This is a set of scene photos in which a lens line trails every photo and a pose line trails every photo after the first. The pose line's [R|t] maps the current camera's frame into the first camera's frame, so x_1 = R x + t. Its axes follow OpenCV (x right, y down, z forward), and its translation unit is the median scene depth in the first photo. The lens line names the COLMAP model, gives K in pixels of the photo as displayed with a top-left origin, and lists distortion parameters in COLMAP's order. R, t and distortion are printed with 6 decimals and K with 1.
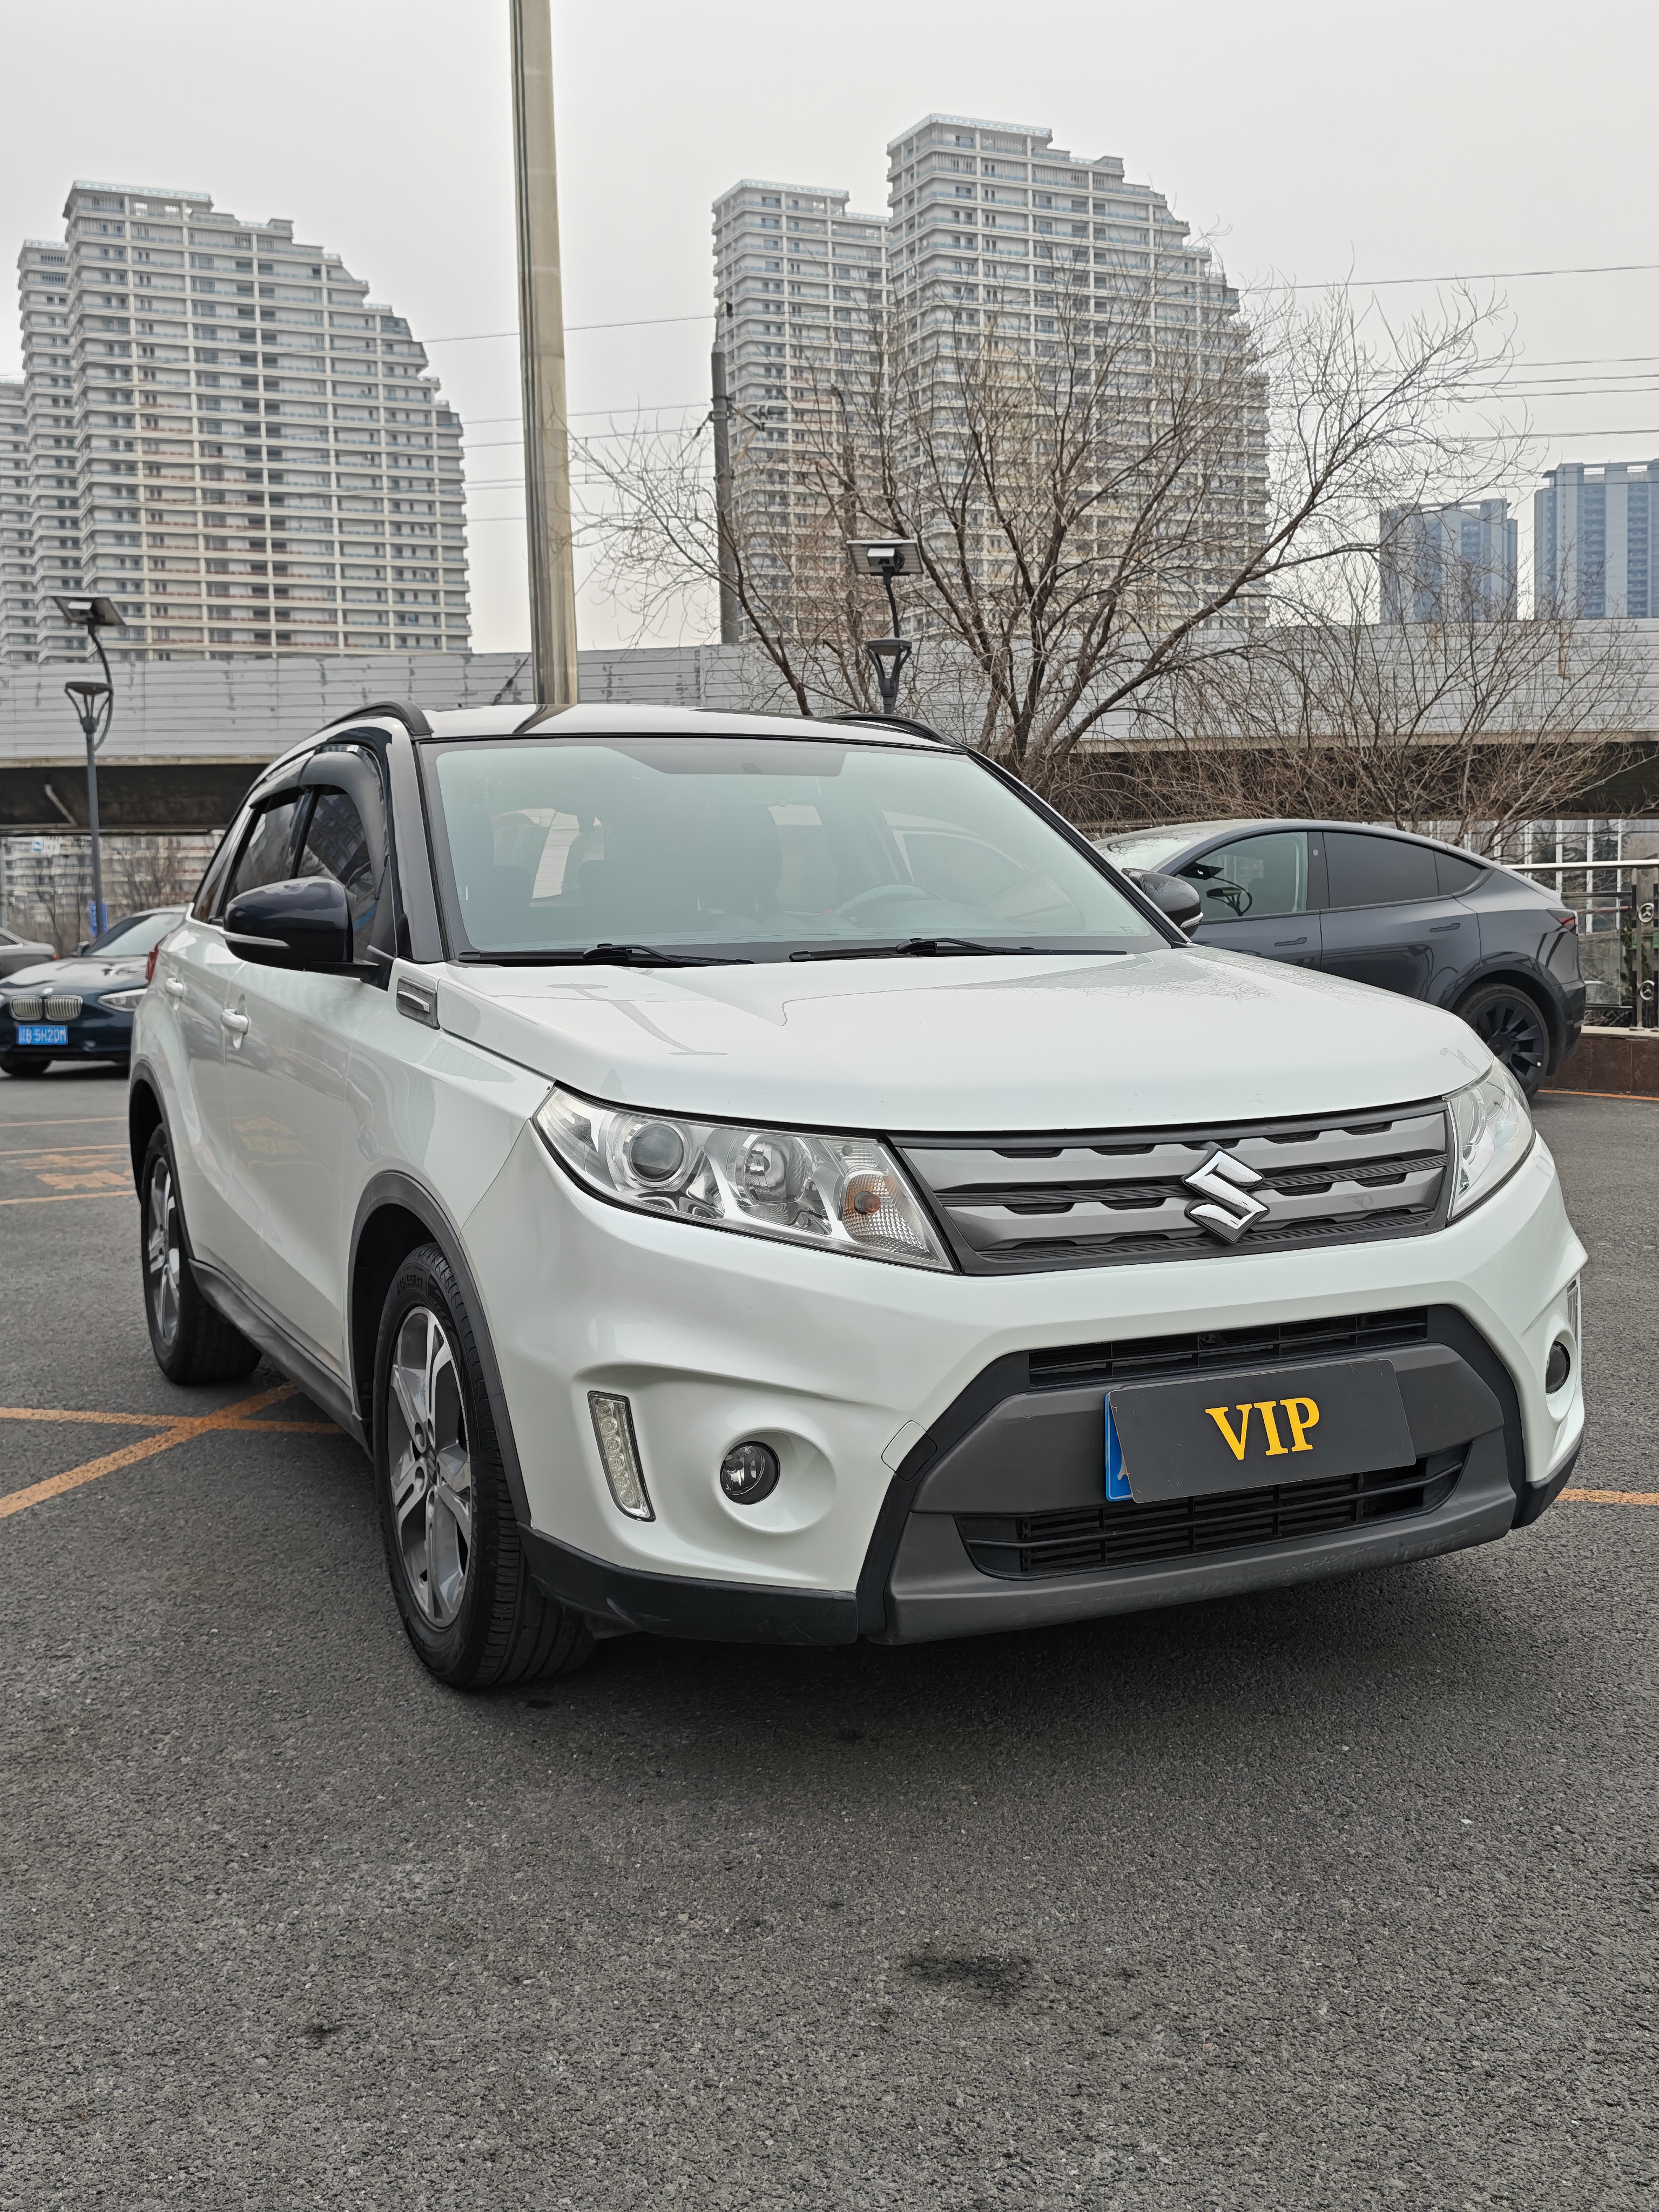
lens RADIAL K [[2346.4, 0, 829.5], [0, 2346.4, 1106.0], [0, 0, 1]] dist [0.194963, -0.586154]
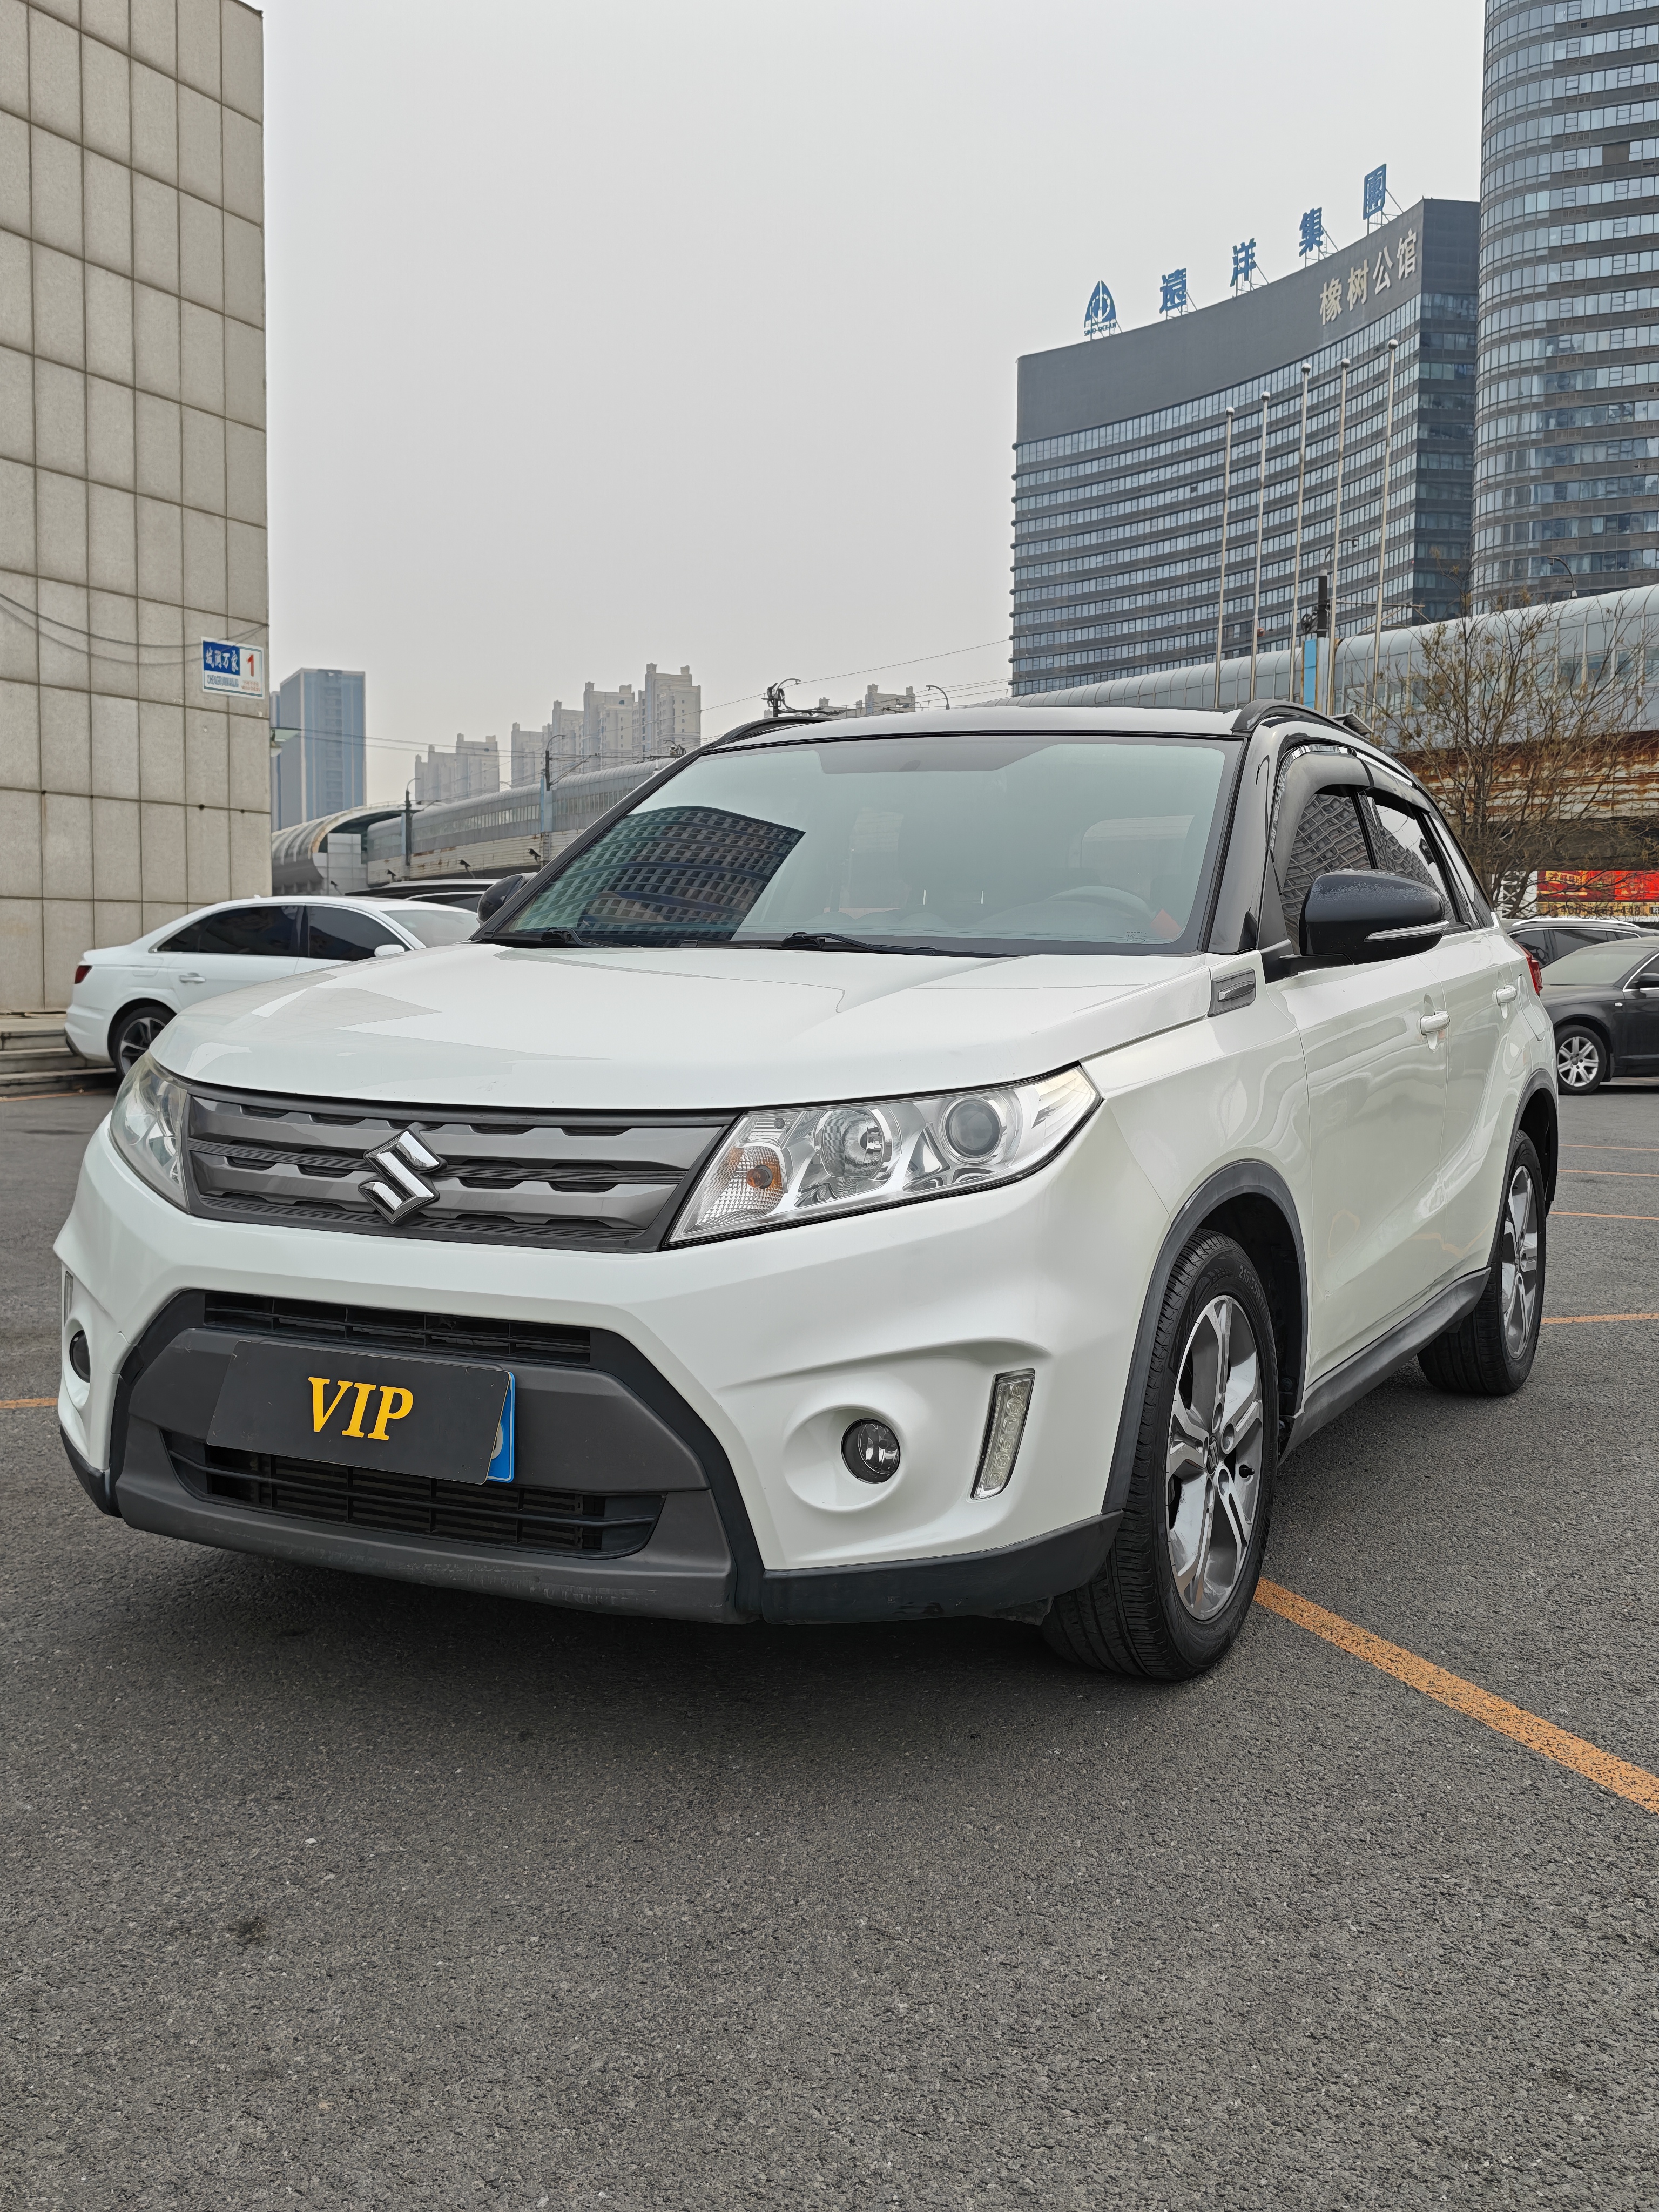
lens RADIAL K [[2346.4, 0, 829.5], [0, 2346.4, 1106.0], [0, 0, 1]] dist [0.194963, -0.586154]
pose [[0.603557, 0.084871, -0.792790, 1.068870], [-0.097916, 0.994682, 0.031940, -0.041053], [0.791285, 0.058349, 0.608657, 0.538460]]
